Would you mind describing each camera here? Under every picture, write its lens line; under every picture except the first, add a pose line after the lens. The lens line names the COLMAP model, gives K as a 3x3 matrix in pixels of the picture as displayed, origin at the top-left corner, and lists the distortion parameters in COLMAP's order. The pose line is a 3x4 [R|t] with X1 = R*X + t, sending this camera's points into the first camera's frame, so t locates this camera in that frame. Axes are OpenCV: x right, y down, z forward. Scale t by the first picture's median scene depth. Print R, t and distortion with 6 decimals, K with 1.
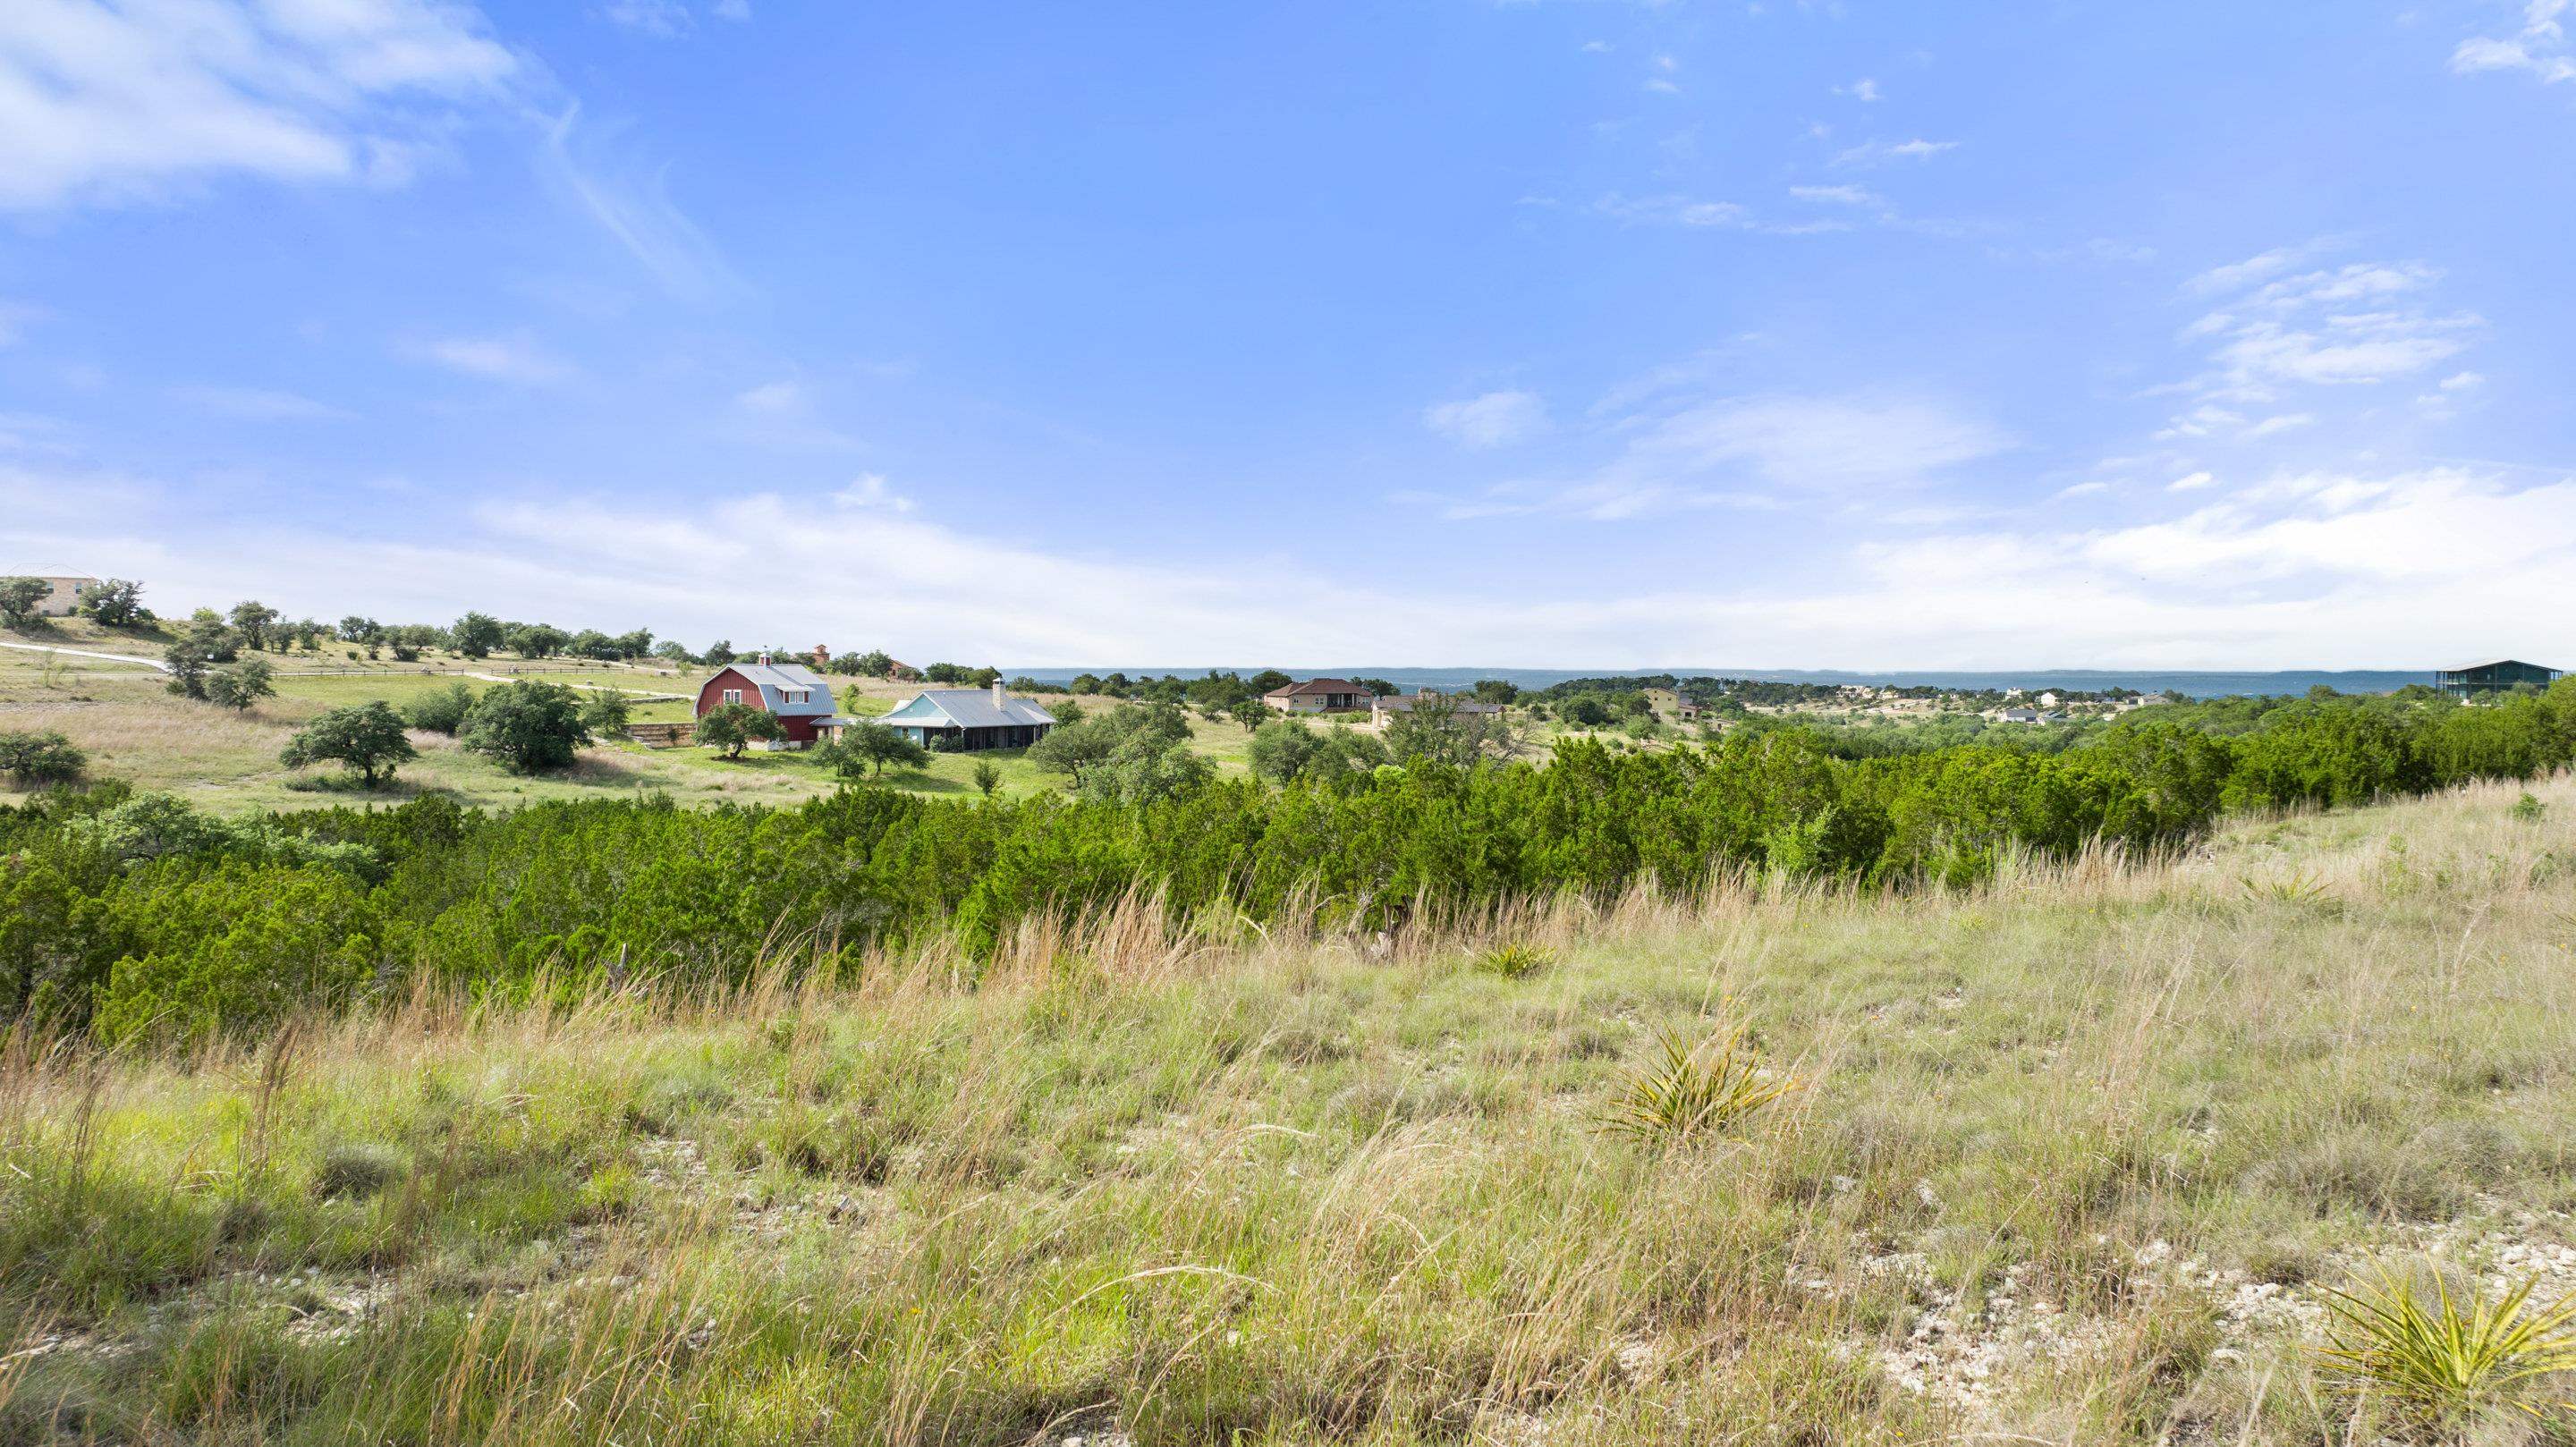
lens RADIAL K [[1827.0, 0, 1292.2], [0, 1827.0, 727.3], [0, 0, 1]] dist [-0.022058, 0.020742]
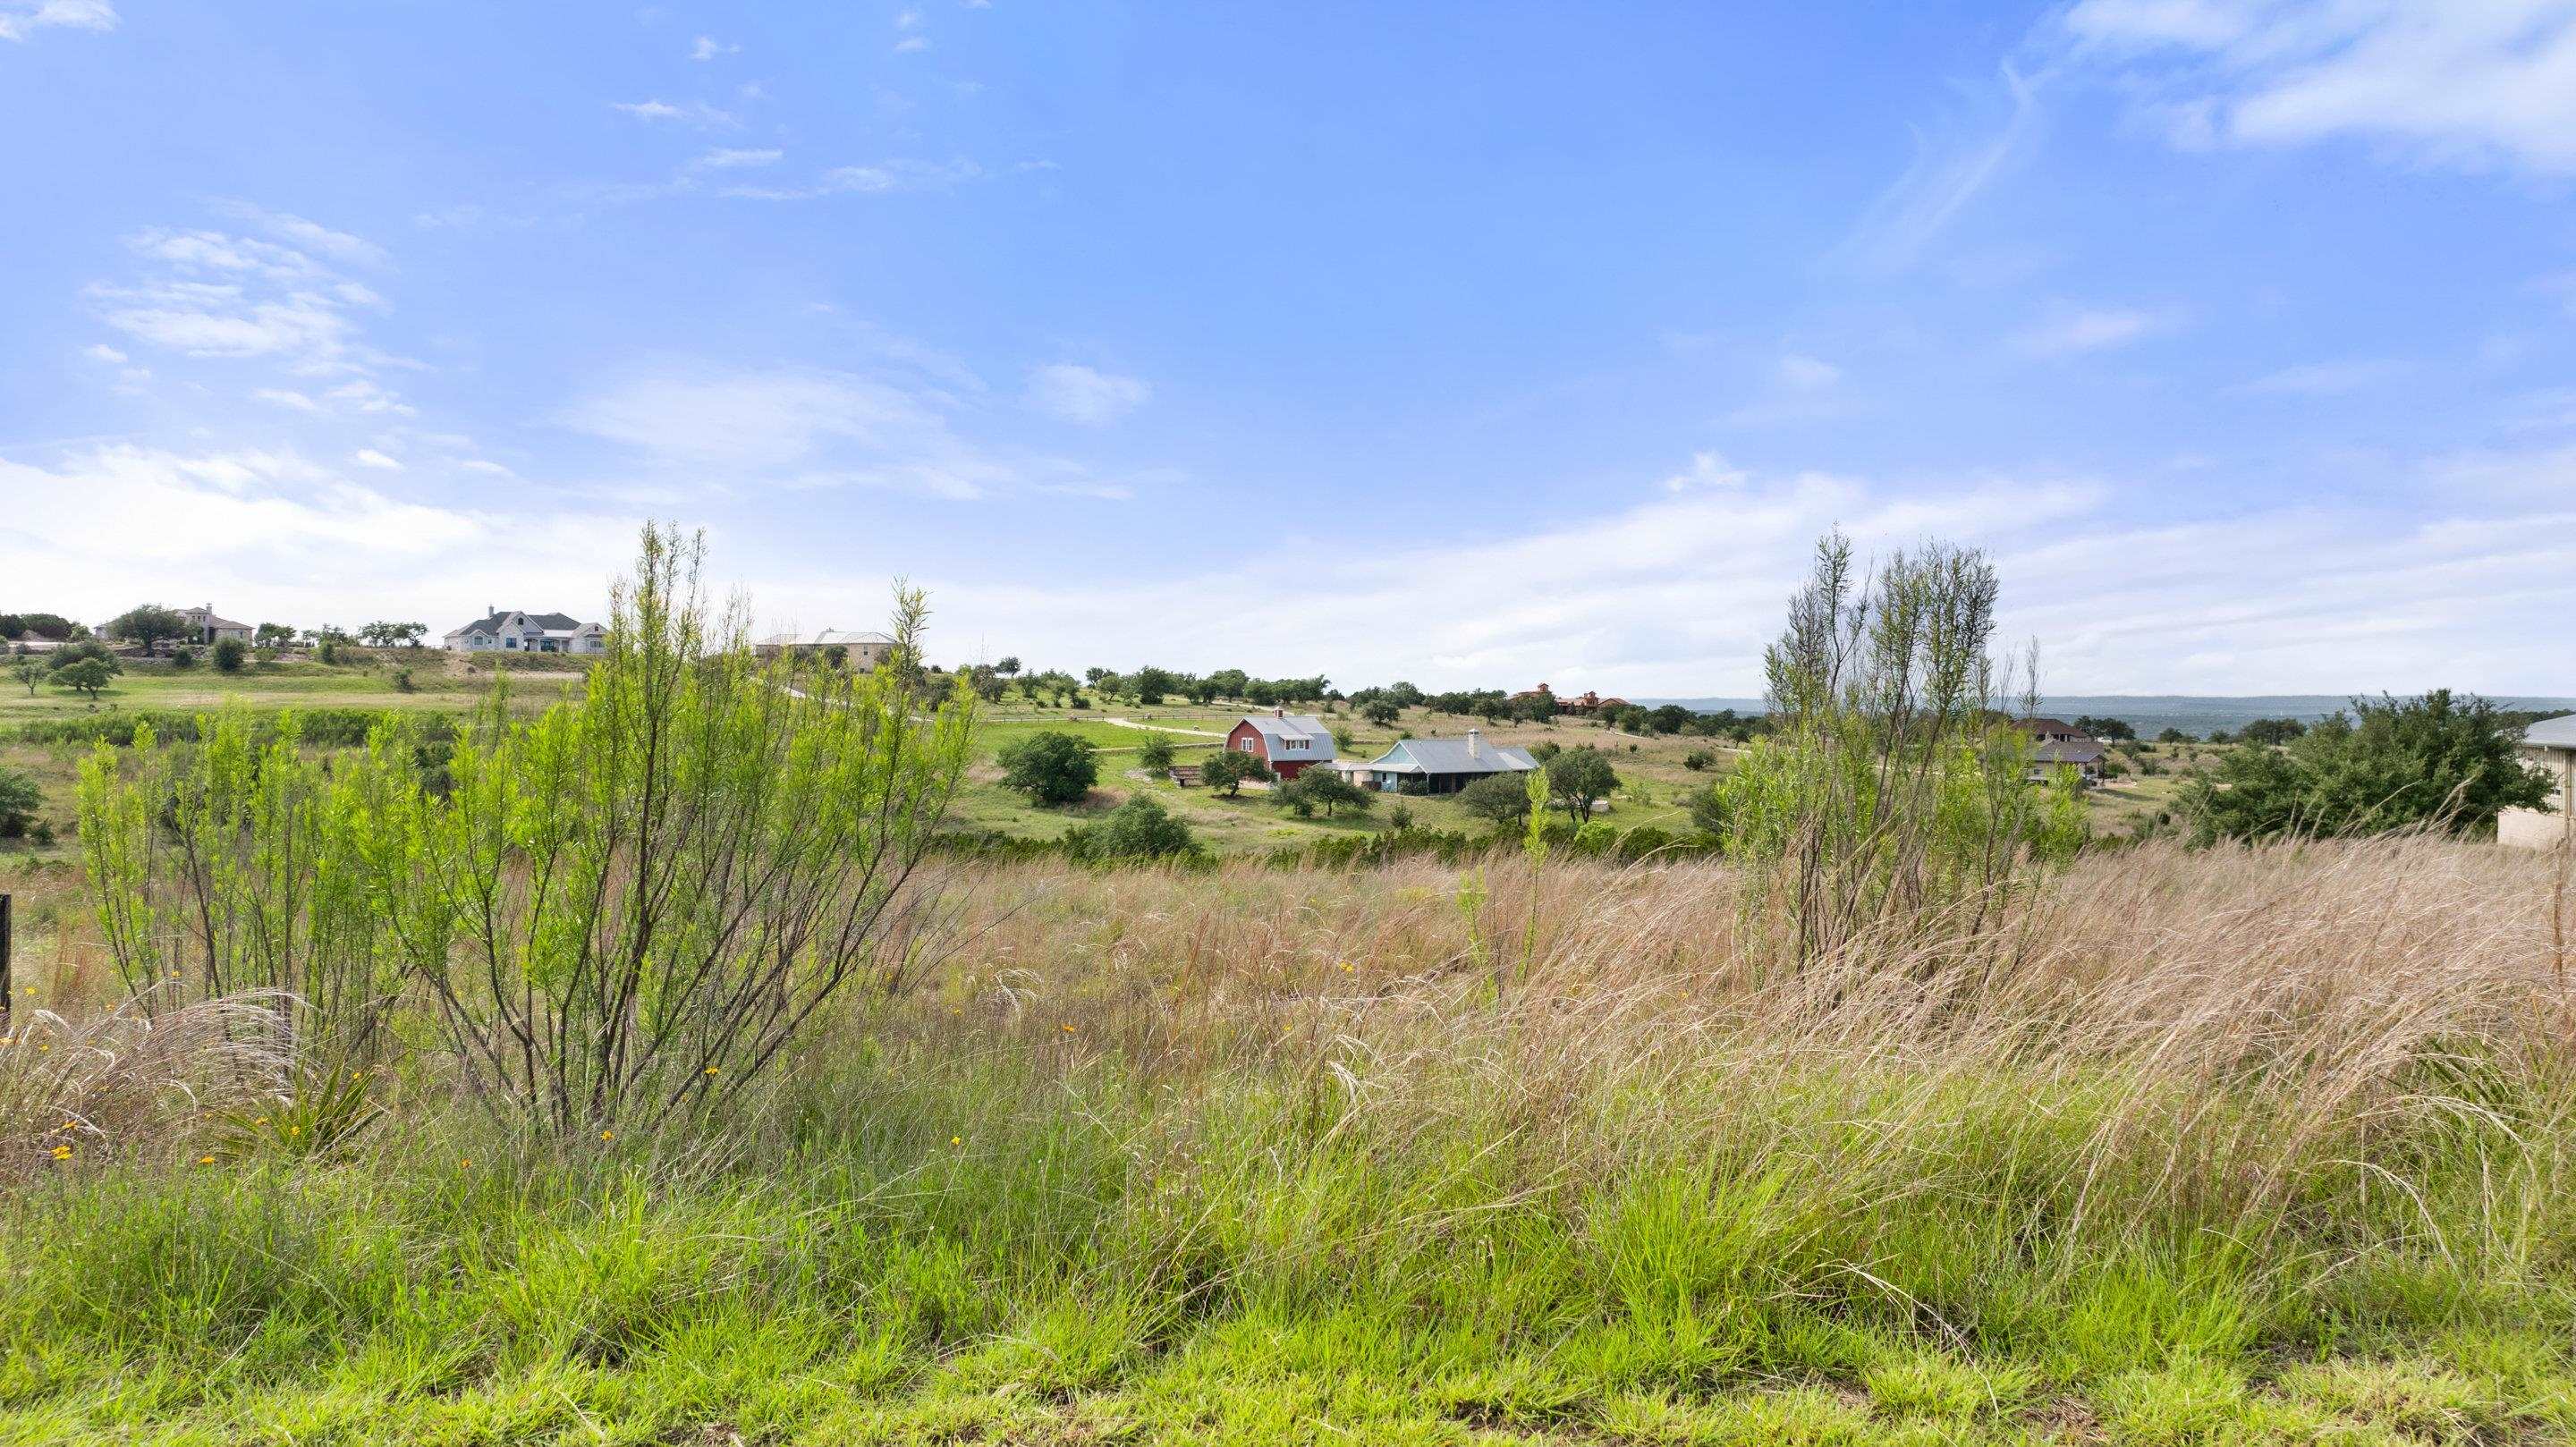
lens RADIAL K [[1827.0, 0, 1296.1], [0, 1827.0, 705.1], [0, 0, 1]] dist [-0.022058, 0.020742]
pose [[0.894230, 0.000454, -0.447608, 0.247023], [-0.012916, 0.999609, -0.024790, -0.012650], [0.447422, 0.027949, 0.893886, -0.044162]]
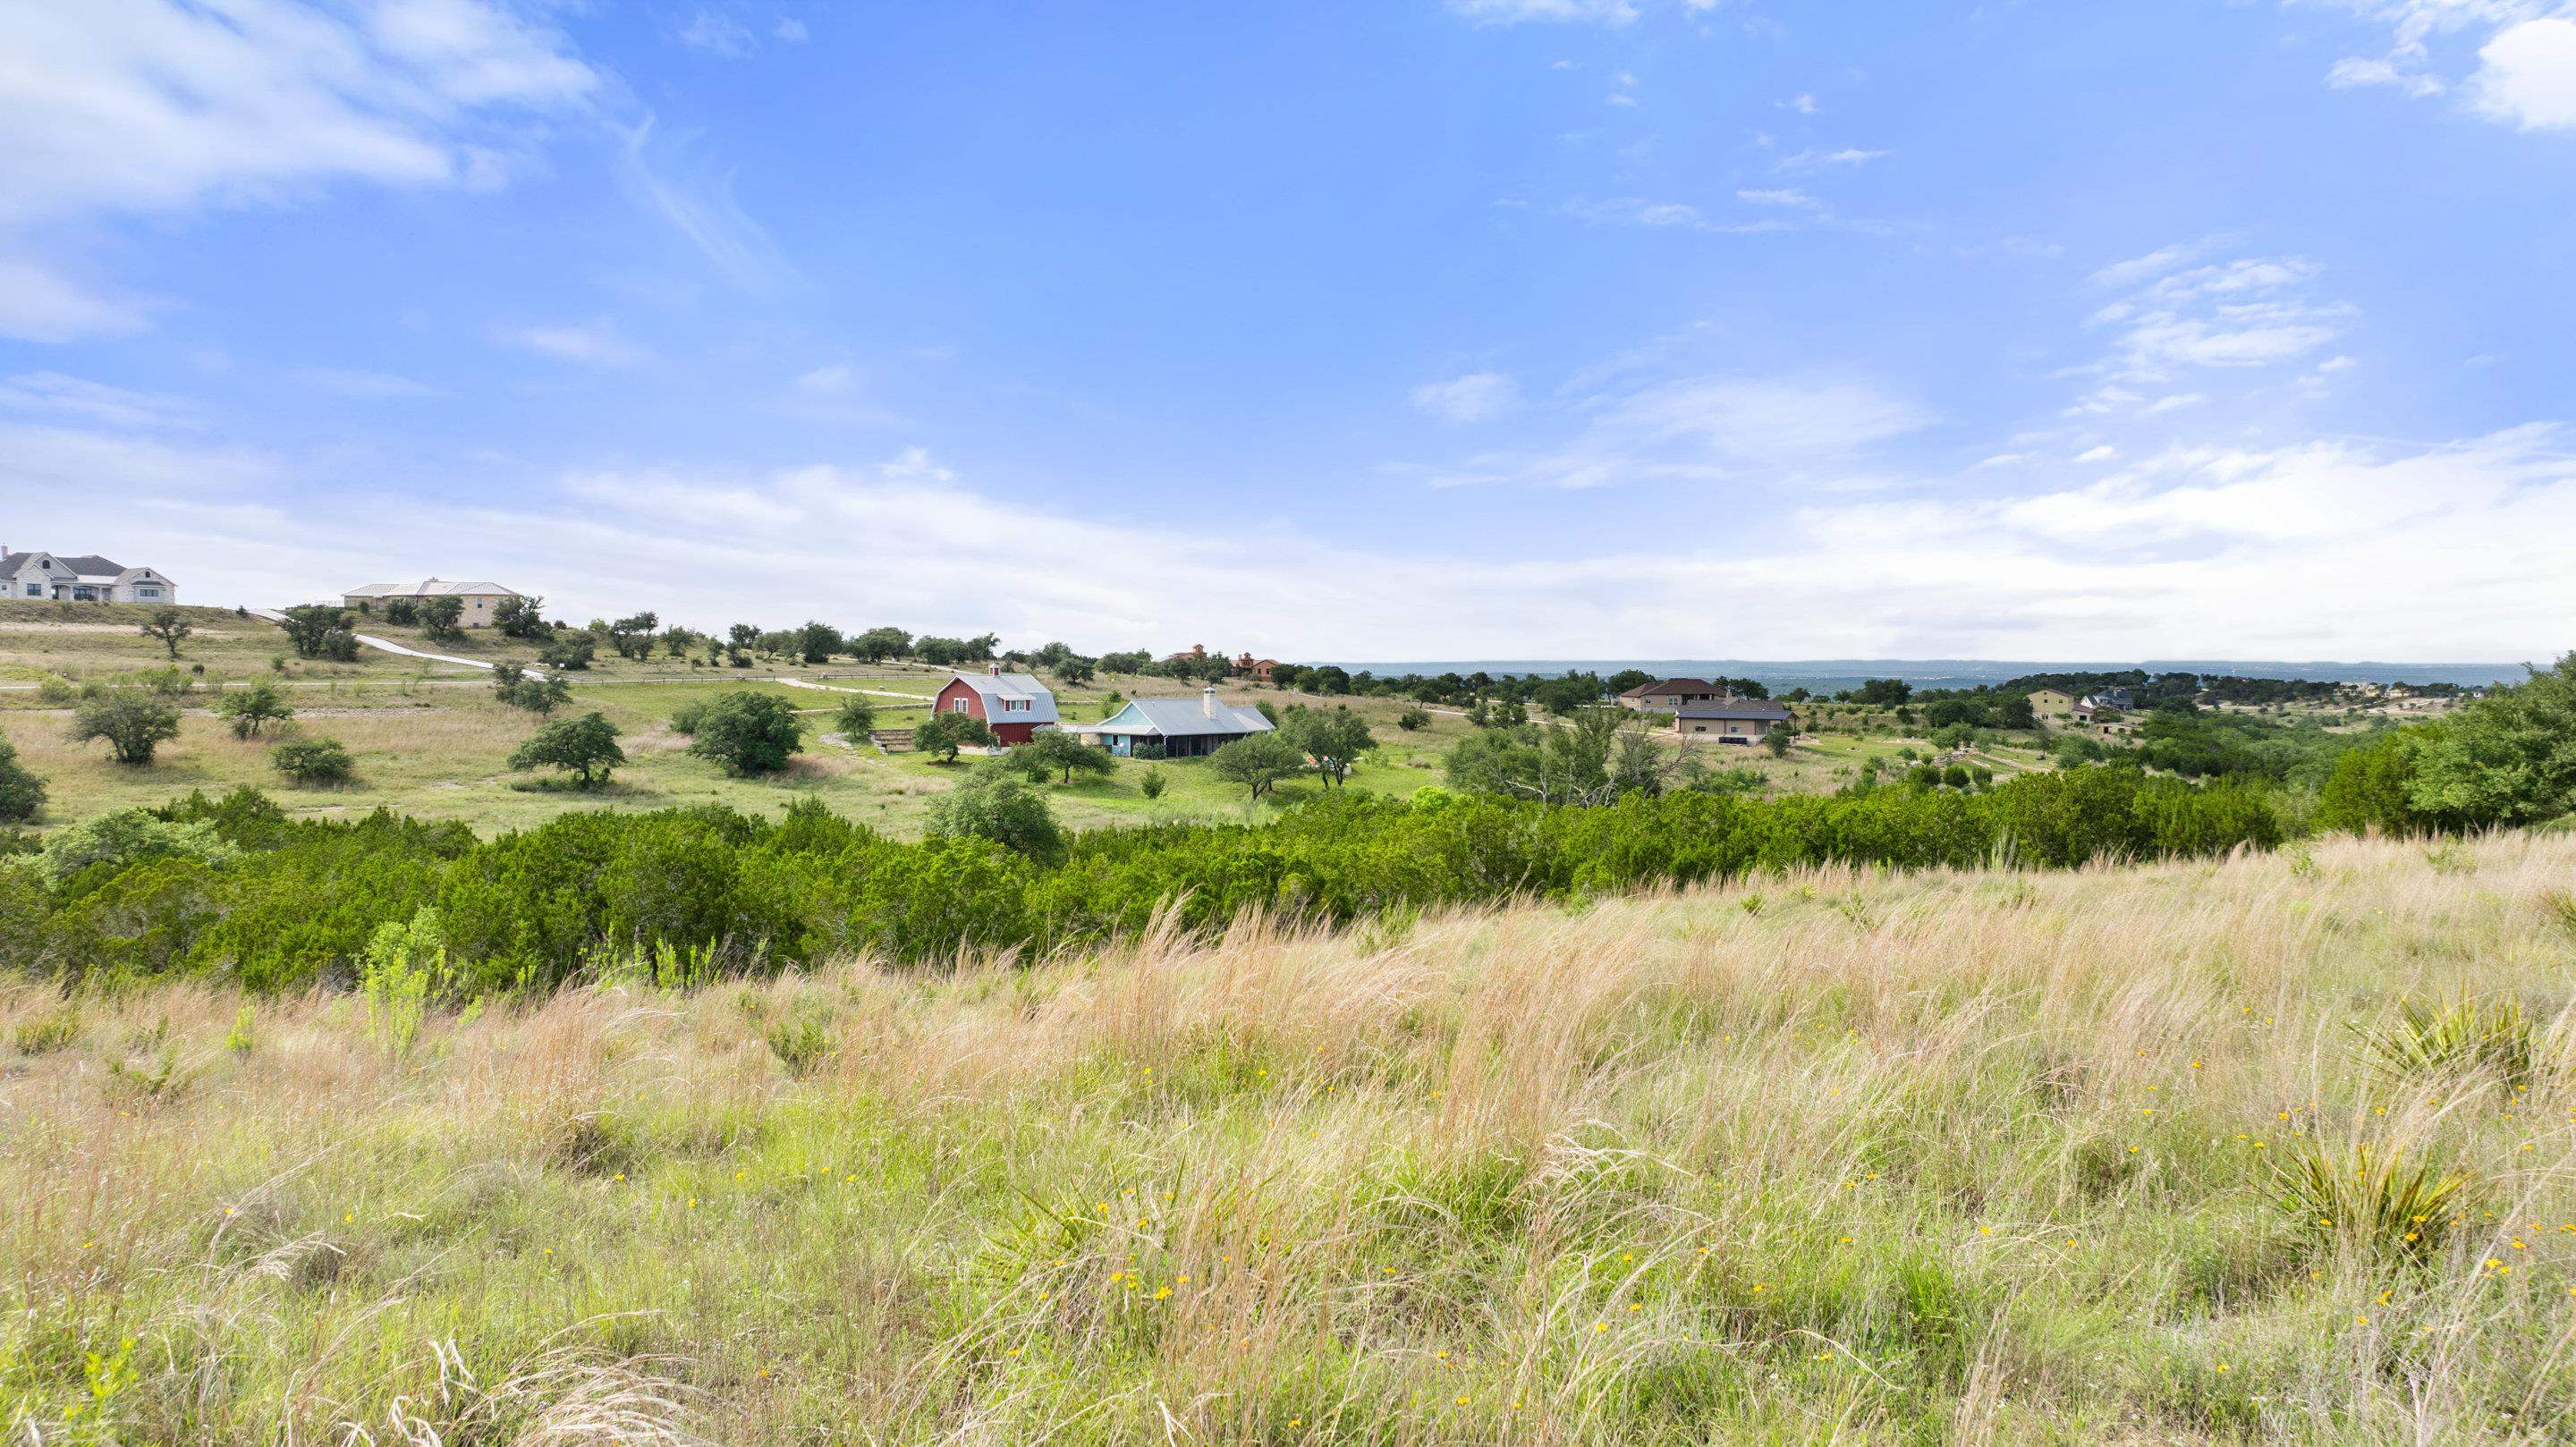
lens RADIAL K [[1827.0, 0, 1296.2], [0, 1827.0, 695.7], [0, 0, 1]] dist [-0.022058, 0.020742]
pose [[0.969157, 0.004018, -0.246411, 0.146953], [-0.007298, 0.999896, -0.012401, -0.009984], [0.246336, 0.013817, 0.969086, 0.006603]]
